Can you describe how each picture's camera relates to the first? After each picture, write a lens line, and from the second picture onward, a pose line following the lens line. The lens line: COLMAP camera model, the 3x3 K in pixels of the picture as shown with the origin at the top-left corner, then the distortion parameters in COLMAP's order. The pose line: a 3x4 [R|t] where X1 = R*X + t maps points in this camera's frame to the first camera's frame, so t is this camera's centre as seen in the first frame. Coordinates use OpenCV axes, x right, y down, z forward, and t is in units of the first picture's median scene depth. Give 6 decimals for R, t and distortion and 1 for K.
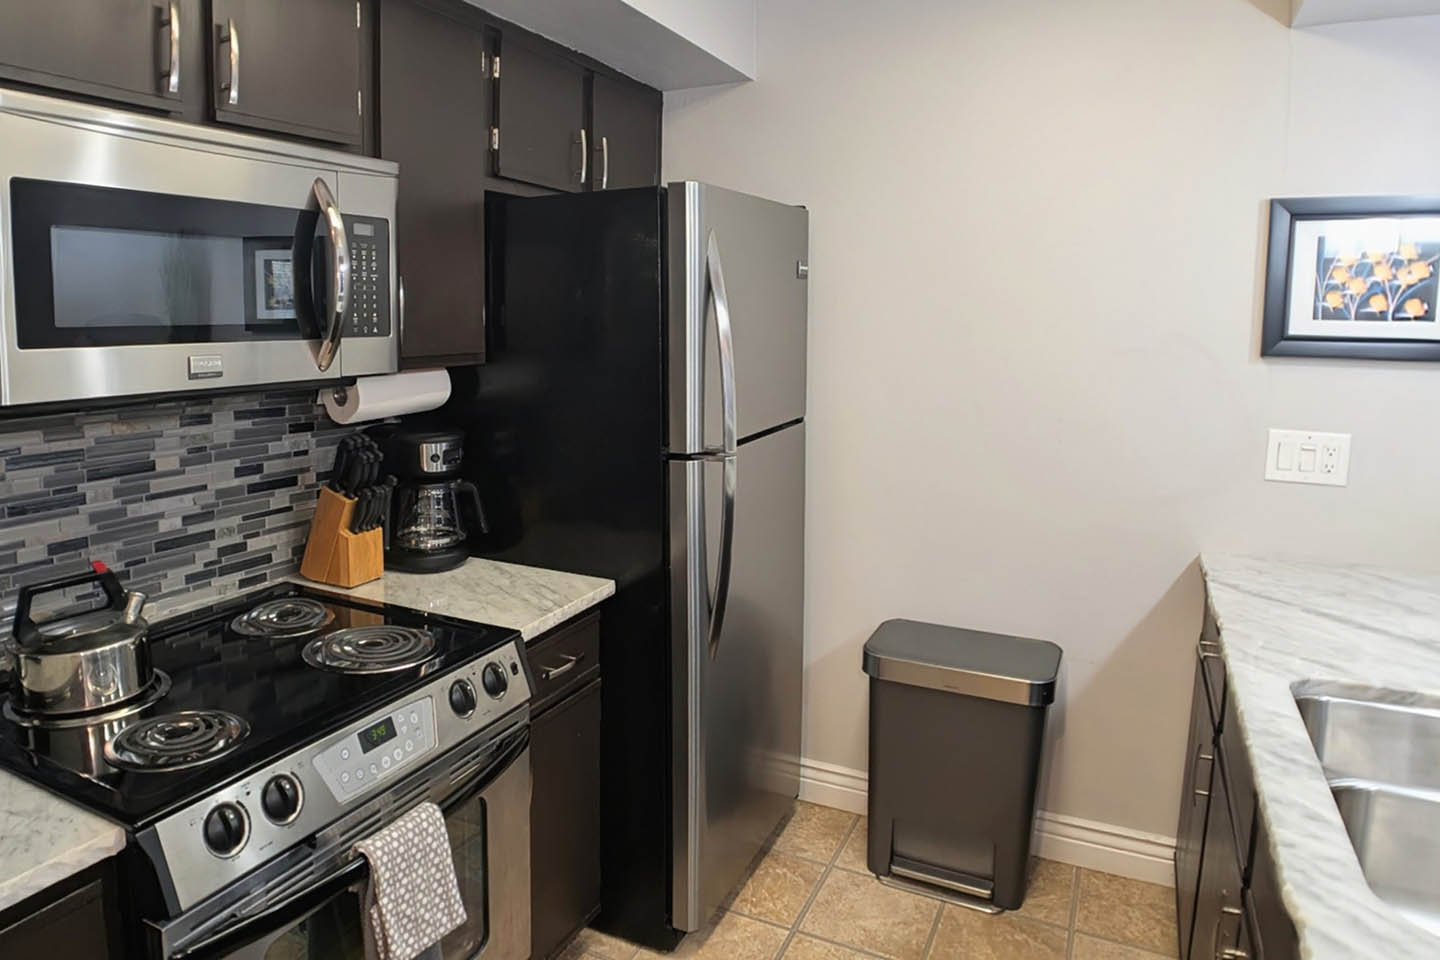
lens RADIAL K [[945.1, 0, 635.0], [0, 945.1, 428.2], [0, 0, 1]] dist [-0.076615, 0.003338]
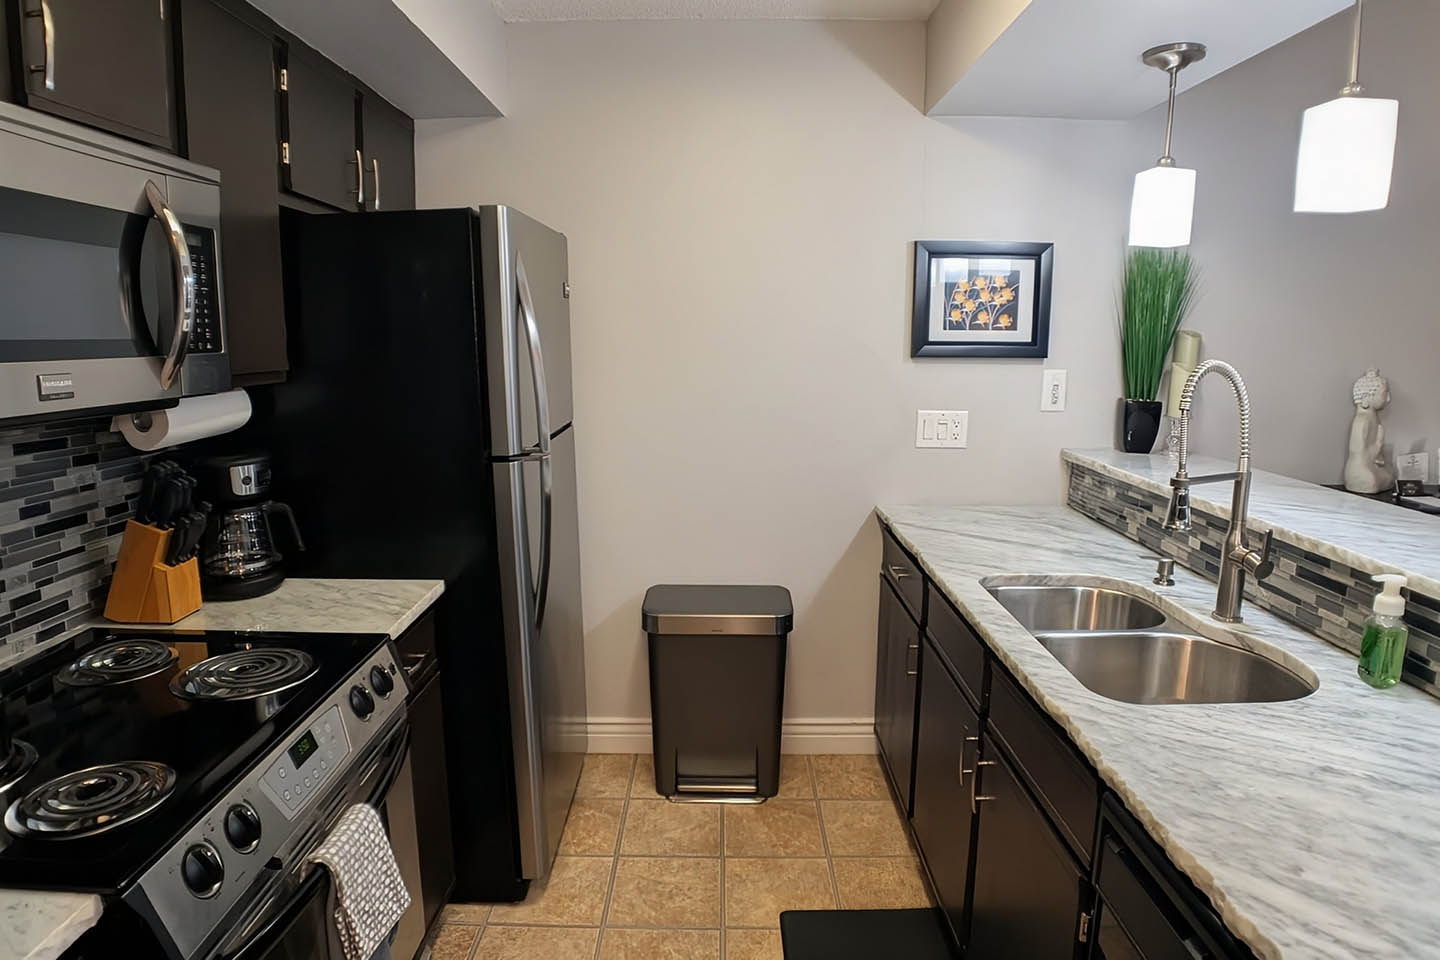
lens RADIAL K [[850.6, 0, 731.4], [0, 850.6, 487.5], [0, 0, 1]] dist [-0.084232, 0.016236]
pose [[0.875780, -0.088762, 0.474480, -0.185299], [0.062515, 0.995526, 0.070848, 0.010020], [-0.478646, -0.032385, 0.877411, 0.006494]]
